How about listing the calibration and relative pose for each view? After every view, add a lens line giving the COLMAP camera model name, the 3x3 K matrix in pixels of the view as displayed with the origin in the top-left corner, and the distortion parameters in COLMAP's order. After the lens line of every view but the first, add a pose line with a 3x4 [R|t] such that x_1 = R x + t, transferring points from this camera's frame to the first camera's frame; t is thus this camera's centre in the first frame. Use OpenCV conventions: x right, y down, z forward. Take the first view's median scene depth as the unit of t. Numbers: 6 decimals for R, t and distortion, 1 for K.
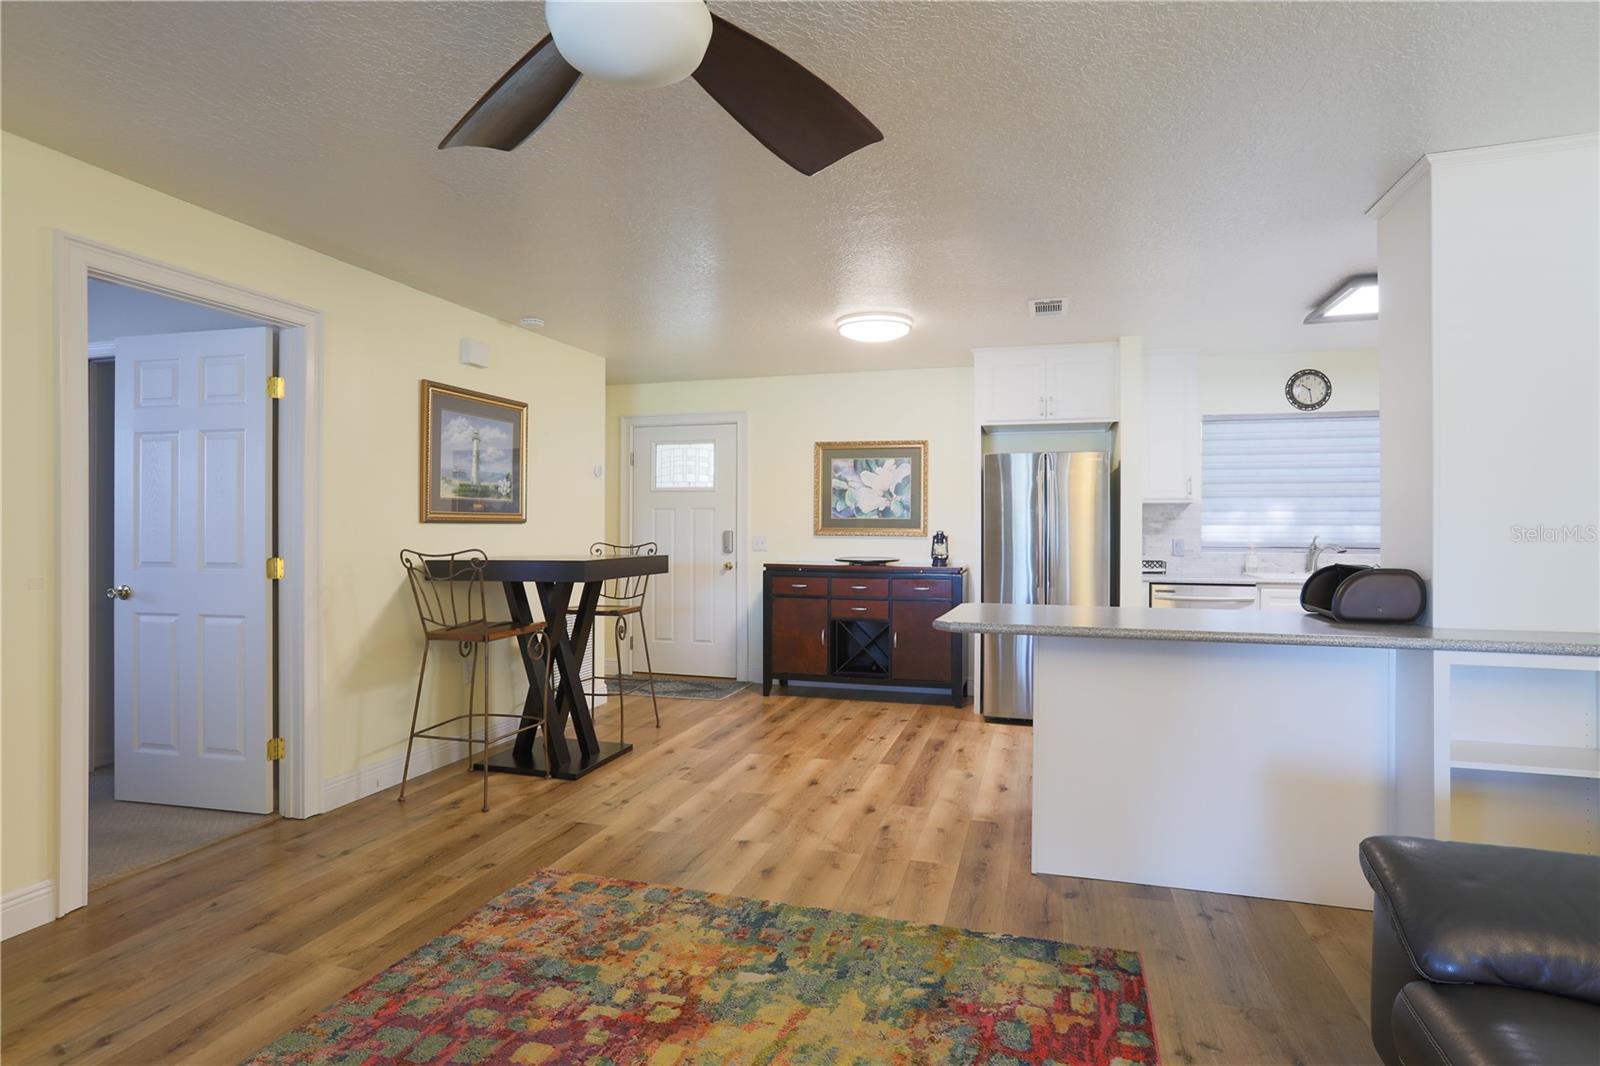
lens RADIAL K [[847.1, 0, 800.0], [0, 847.1, 518.4], [0, 0, 1]] dist [-0.048905, 0.032188]
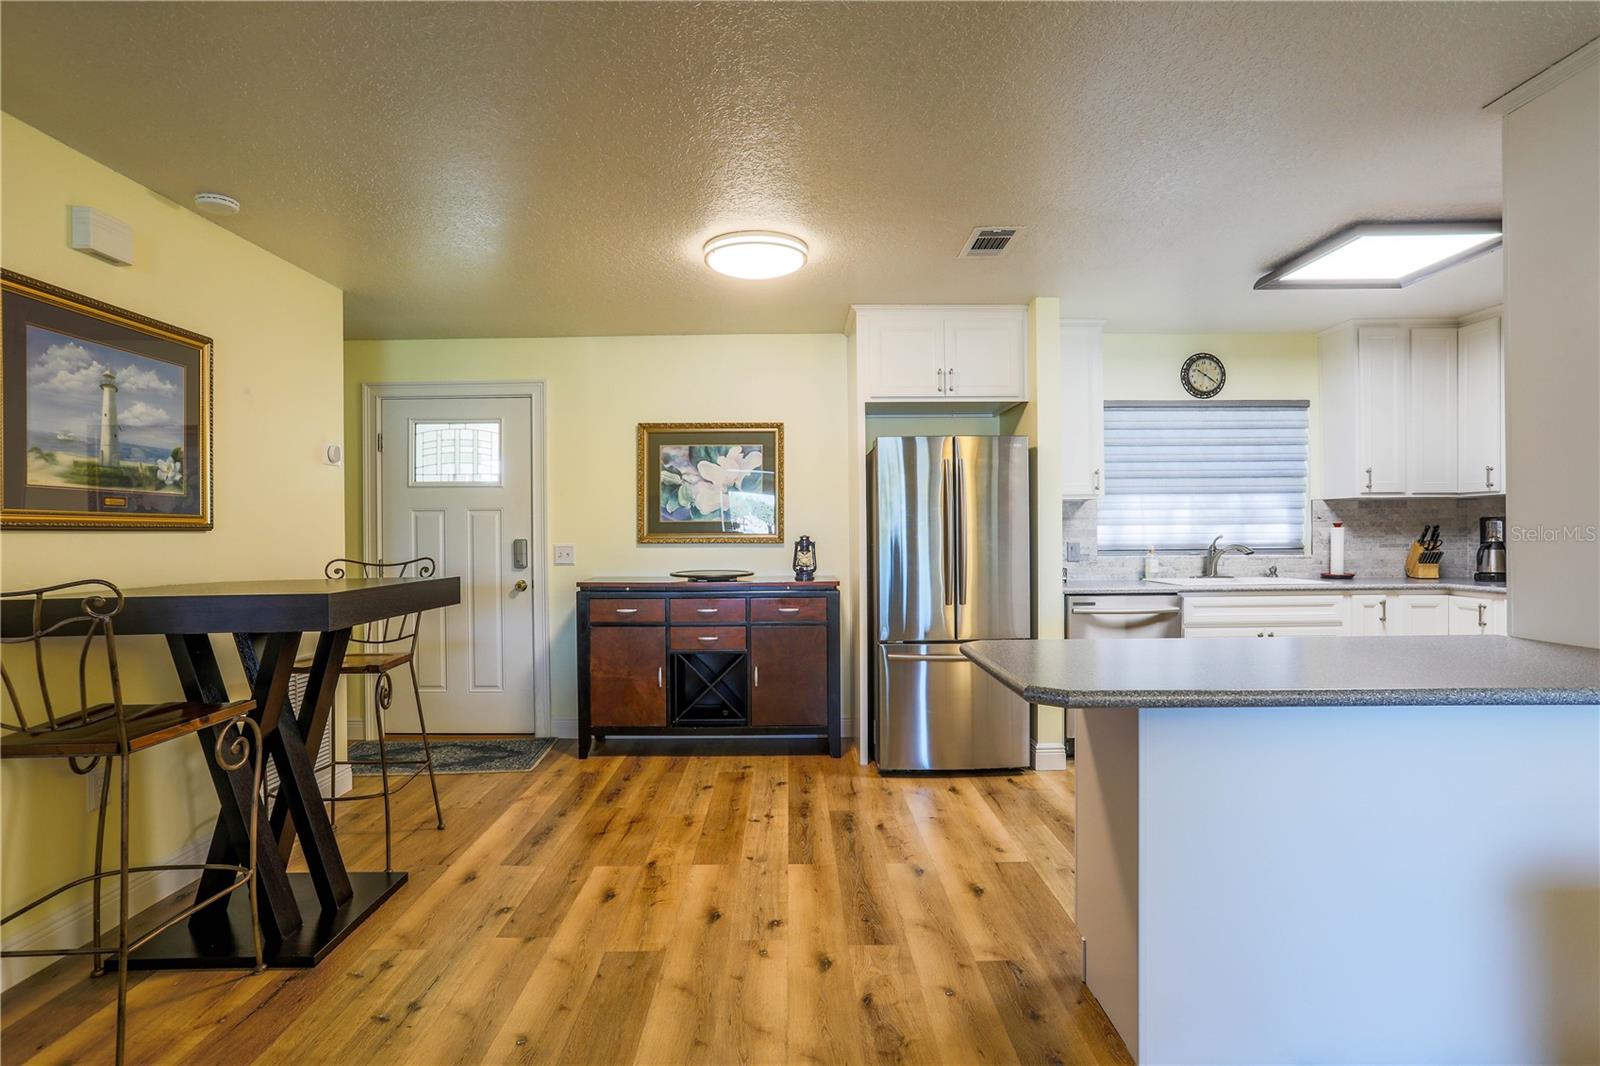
lens RADIAL K [[847.1, 0, 796.6], [0, 847.1, 533.6], [0, 0, 1]] dist [-0.048905, 0.032188]
pose [[0.957646, -0.011000, 0.287738, -0.100435], [0.008289, 0.999909, 0.010637, 0.005666], [-0.287829, -0.007802, 0.957650, 0.324707]]
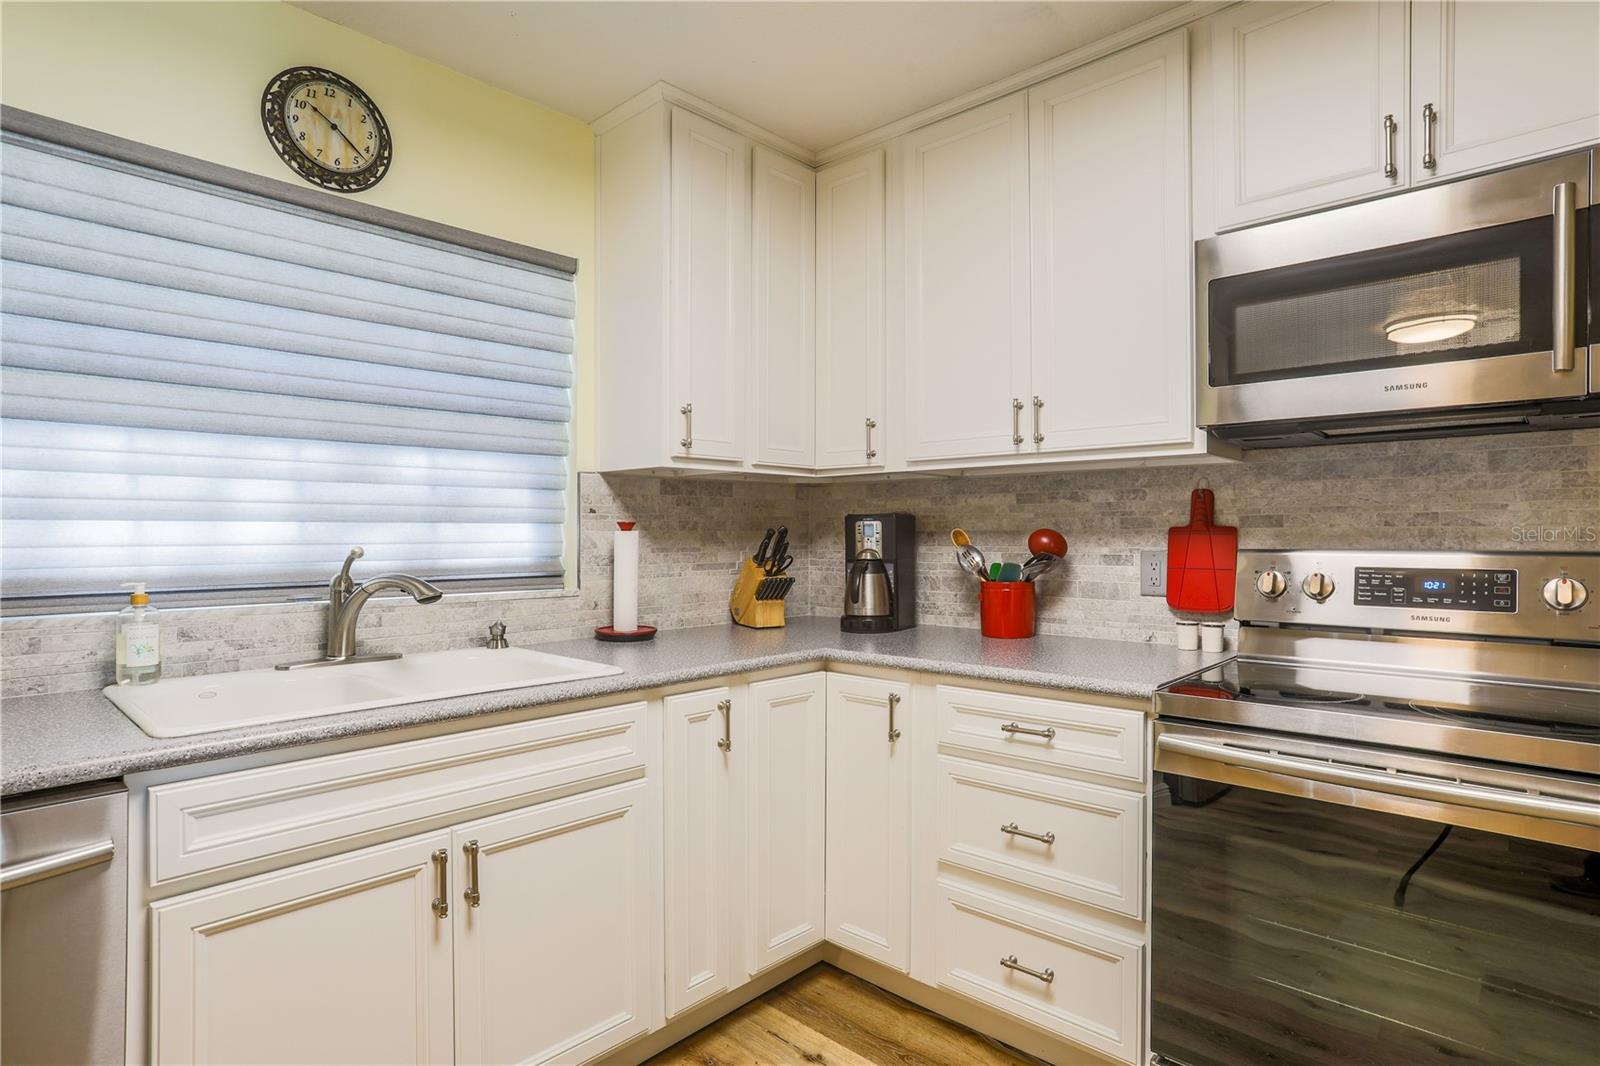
lens RADIAL K [[847.1, 0, 788.5], [0, 847.1, 534.9], [0, 0, 1]] dist [-0.048905, 0.032188]
pose [[0.466395, -0.004752, 0.884564, 0.500353], [-0.004689, 0.999958, 0.007844, 0.013277], [-0.884564, -0.007806, 0.466353, 0.856258]]
